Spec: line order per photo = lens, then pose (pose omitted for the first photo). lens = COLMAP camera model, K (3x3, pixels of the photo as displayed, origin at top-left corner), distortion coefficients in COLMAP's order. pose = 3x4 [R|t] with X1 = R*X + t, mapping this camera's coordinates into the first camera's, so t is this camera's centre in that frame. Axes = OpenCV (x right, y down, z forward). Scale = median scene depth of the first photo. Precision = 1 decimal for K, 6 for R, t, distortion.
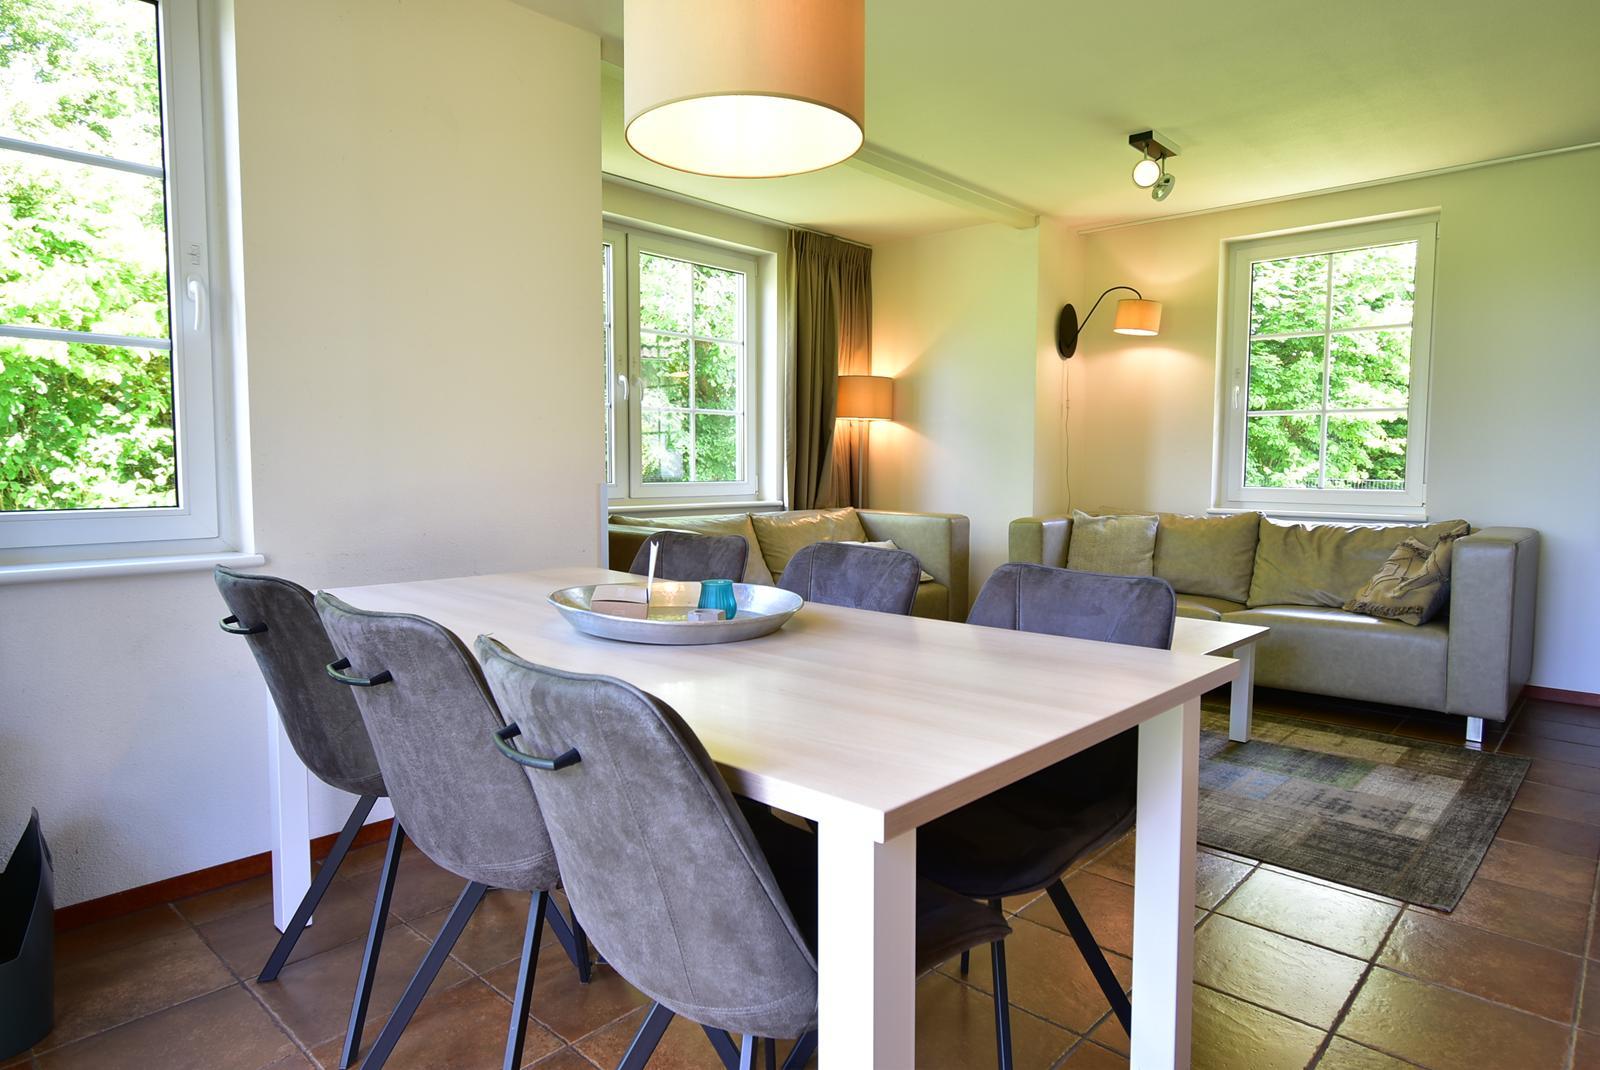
lens RADIAL K [[934.2, 0, 801.5], [0, 934.2, 526.1], [0, 0, 1]] dist [-0.000113, -0.001705]
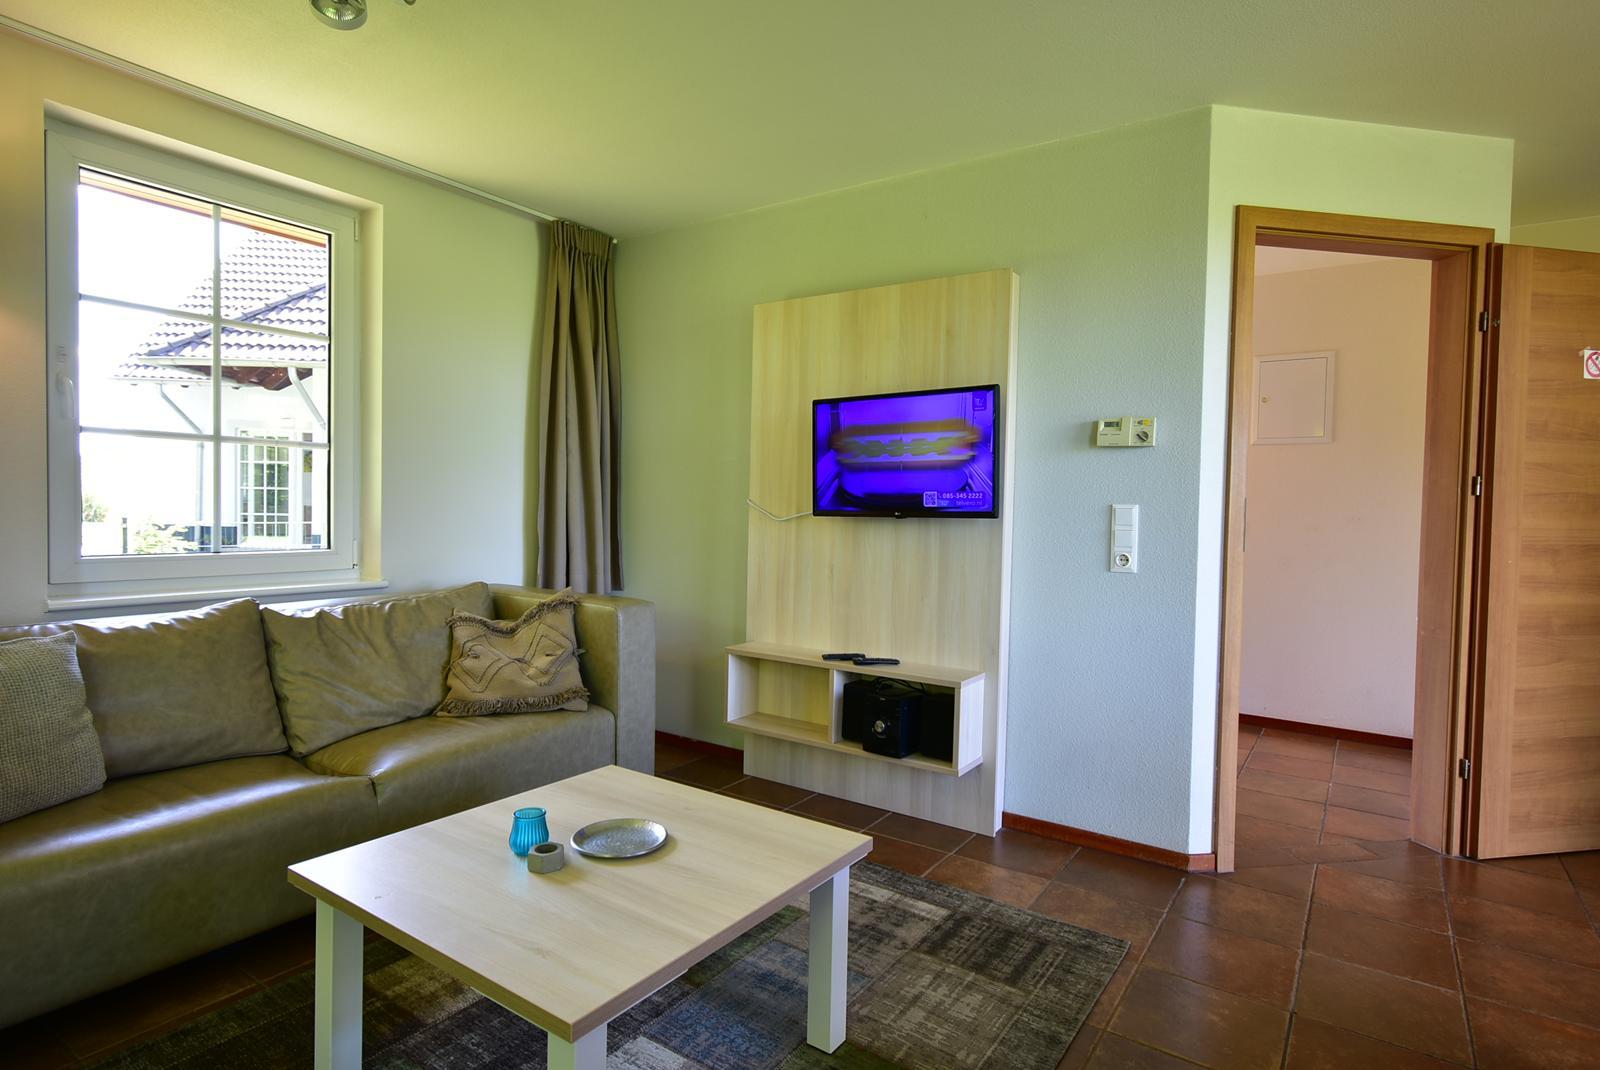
lens RADIAL K [[835.9, 0, 799.9], [0, 835.9, 531.0], [0, 0, 1]] dist [0.003805, -0.002687]
pose [[-0.144070, -0.037634, 0.988852, -0.176225], [0.046029, 0.997940, 0.044686, -0.113894], [-0.988496, 0.051953, -0.142041, 1.203375]]
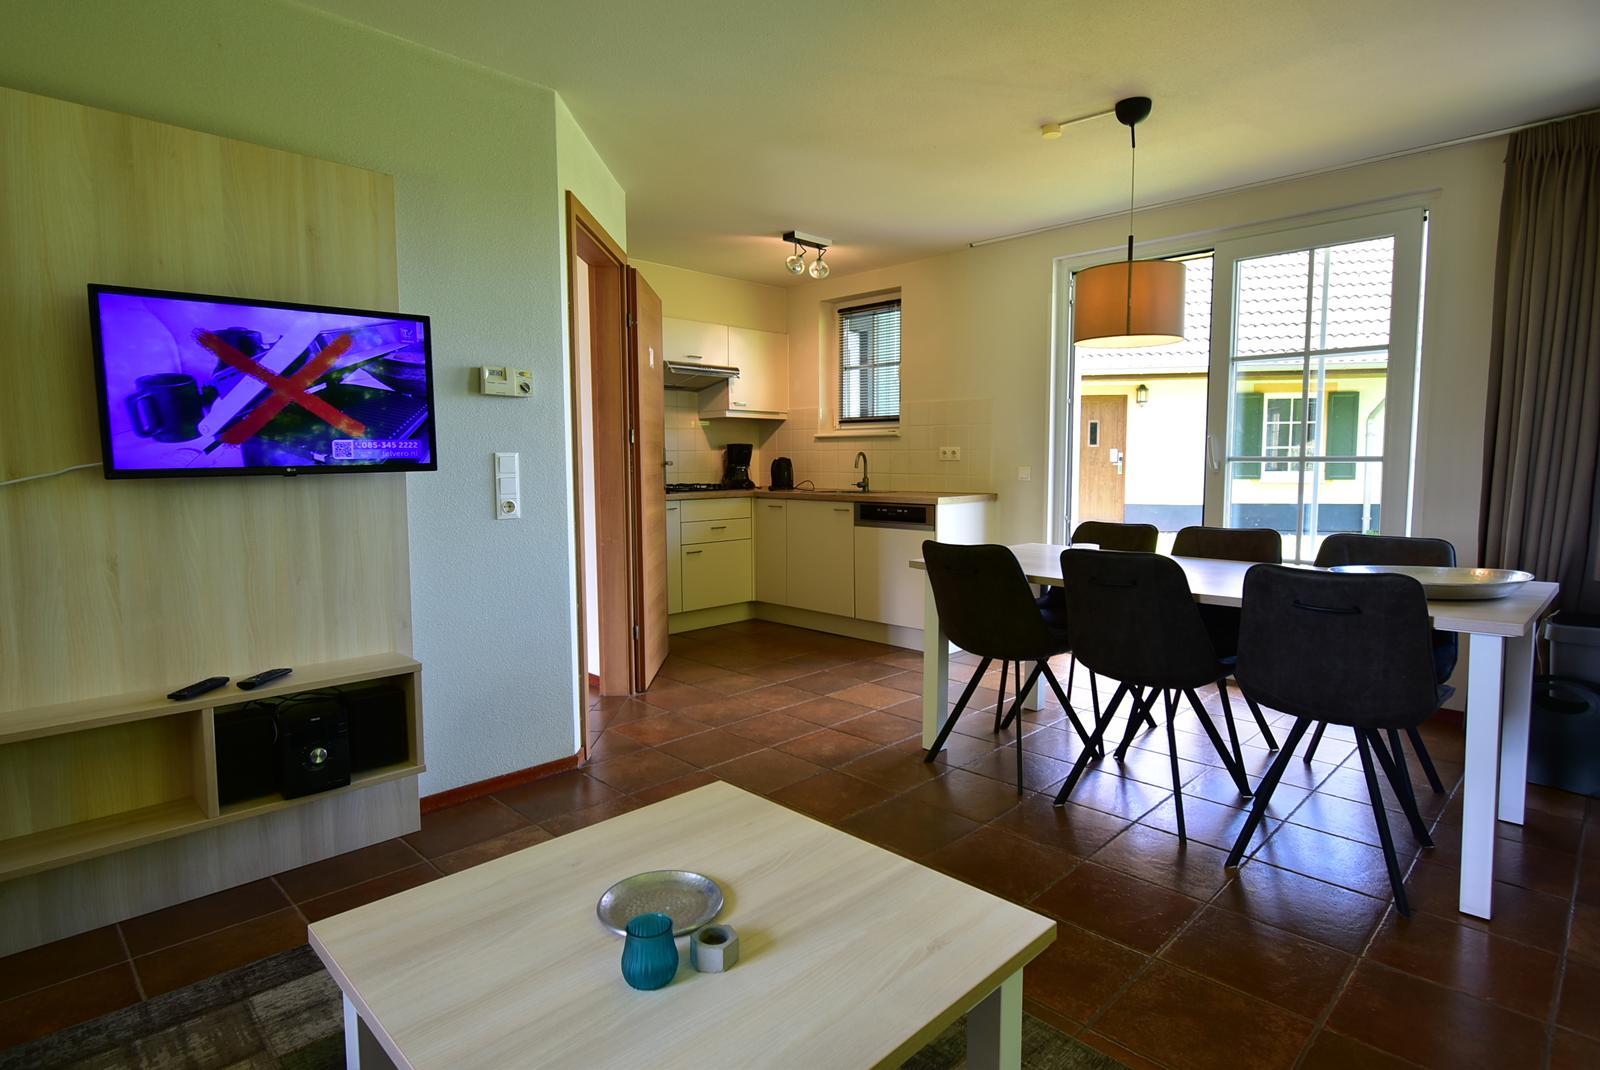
lens RADIAL K [[835.9, 0, 803.4], [0, 835.9, 532.2], [0, 0, 1]] dist [0.003805, -0.002687]
pose [[-0.999342, 0.000319, 0.036278, 0.354901], [0.005930, 0.987951, 0.154652, -0.143090], [-0.035791, 0.154765, -0.987303, 1.691321]]
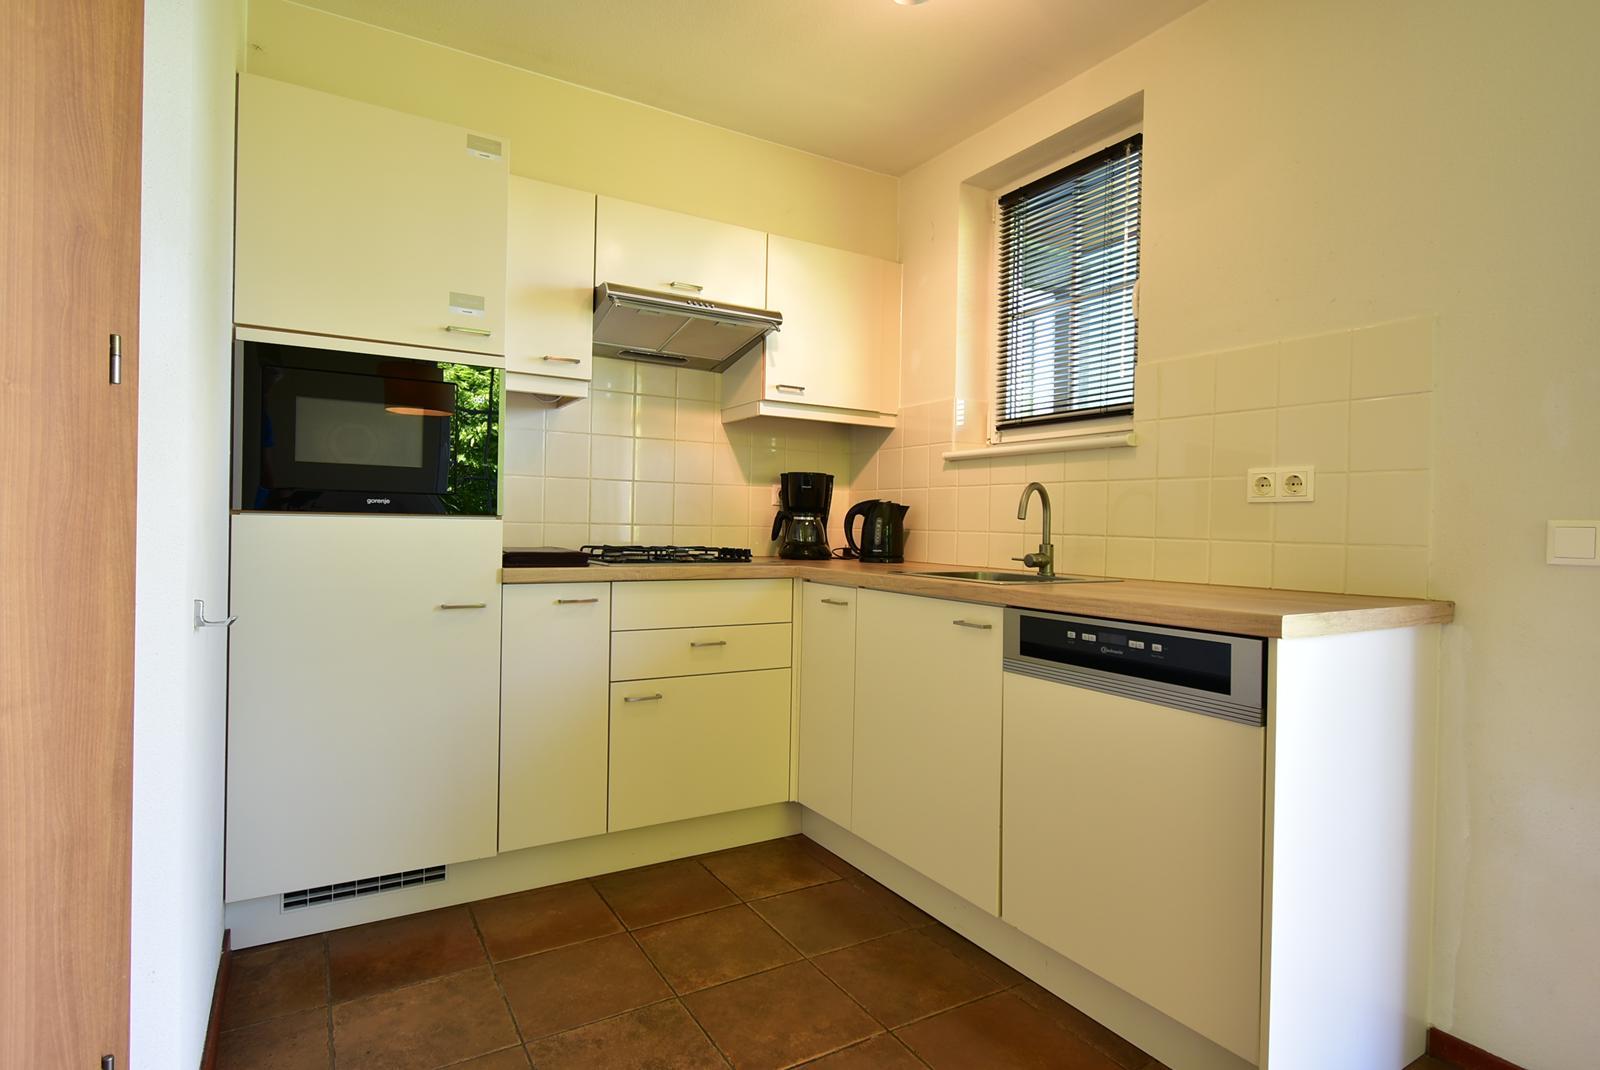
lens RADIAL K [[835.9, 0, 804.9], [0, 835.9, 530.2], [0, 0, 1]] dist [0.003805, -0.002687]
pose [[-0.960424, -0.021056, 0.277746, 0.297474], [-0.000832, 0.997351, 0.072732, -0.062775], [-0.278542, 0.069622, -0.957897, 0.842485]]
